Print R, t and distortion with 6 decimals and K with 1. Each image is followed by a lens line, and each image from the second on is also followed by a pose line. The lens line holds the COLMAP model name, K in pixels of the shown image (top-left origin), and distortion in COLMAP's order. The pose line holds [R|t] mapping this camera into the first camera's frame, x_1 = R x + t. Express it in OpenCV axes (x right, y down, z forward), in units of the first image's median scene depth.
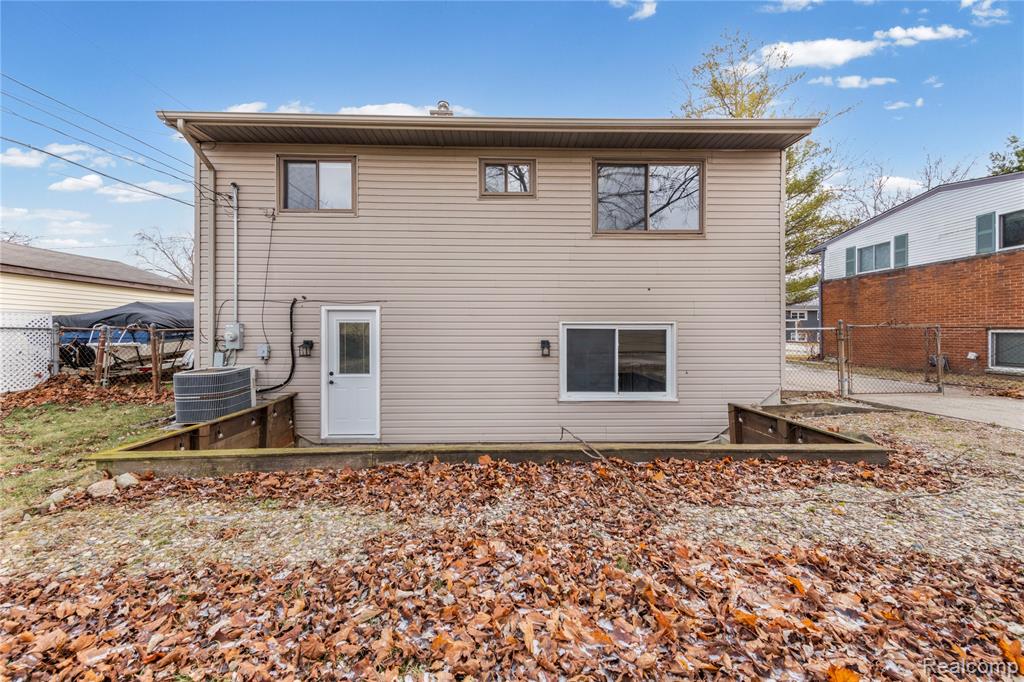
lens RADIAL K [[415.9, 0, 515.6], [0, 415.9, 327.2], [0, 0, 1]] dist [0.010906, -0.000082]
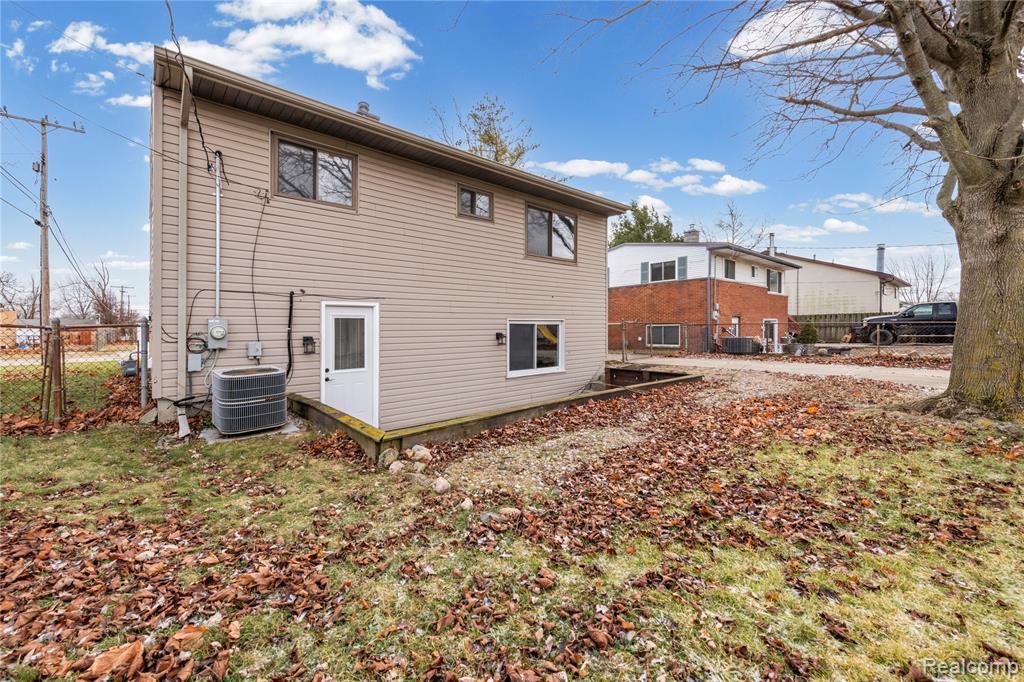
lens RADIAL K [[419.6, 0, 512.2], [0, 419.6, 323.1], [0, 0, 1]] dist [0.000374, -0.000022]
pose [[0.756633, 0.001144, 0.653839, -0.754352], [-0.002146, 0.999997, 0.000734, -0.000360], [-0.653836, -0.001958, 0.756634, -0.025030]]
